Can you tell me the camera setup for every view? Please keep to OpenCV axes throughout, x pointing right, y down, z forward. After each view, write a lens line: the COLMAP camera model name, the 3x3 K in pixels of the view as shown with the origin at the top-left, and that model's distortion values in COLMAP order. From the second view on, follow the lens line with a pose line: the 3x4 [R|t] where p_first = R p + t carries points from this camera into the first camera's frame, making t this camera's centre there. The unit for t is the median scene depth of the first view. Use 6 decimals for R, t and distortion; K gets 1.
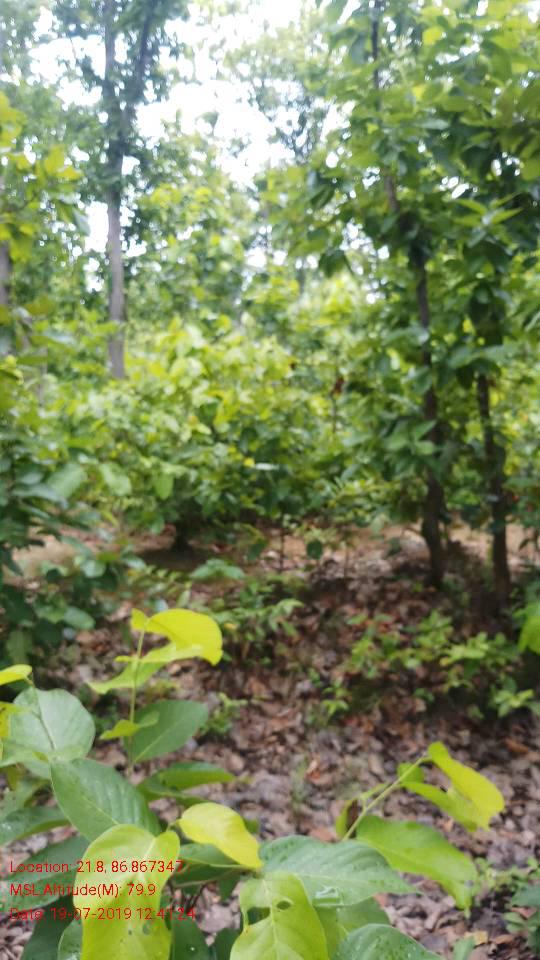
lens RADIAL K [[707.3, 0, 266.3], [0, 707.3, 485.9], [0, 0, 1]] dist [-0.087334, -0.000485]
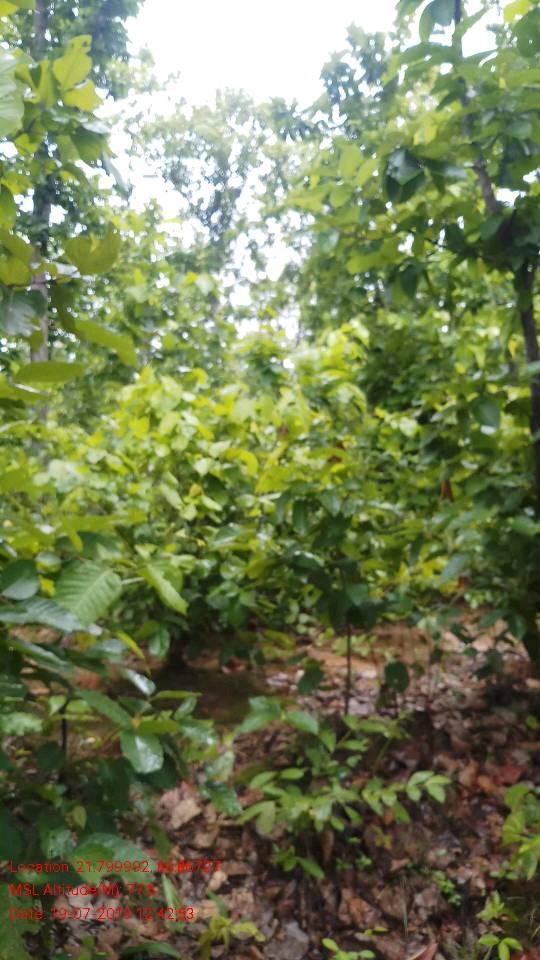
lens RADIAL K [[725.0, 0, 270.0], [0, 725.0, 480.0], [0, 0, 1]] dist [-0.004304, -0.164588]
pose [[0.991469, 0.008756, 0.130045, -0.061492], [0.006596, 0.993092, -0.117150, -0.007683], [-0.130172, 0.117008, 0.984563, 0.116986]]
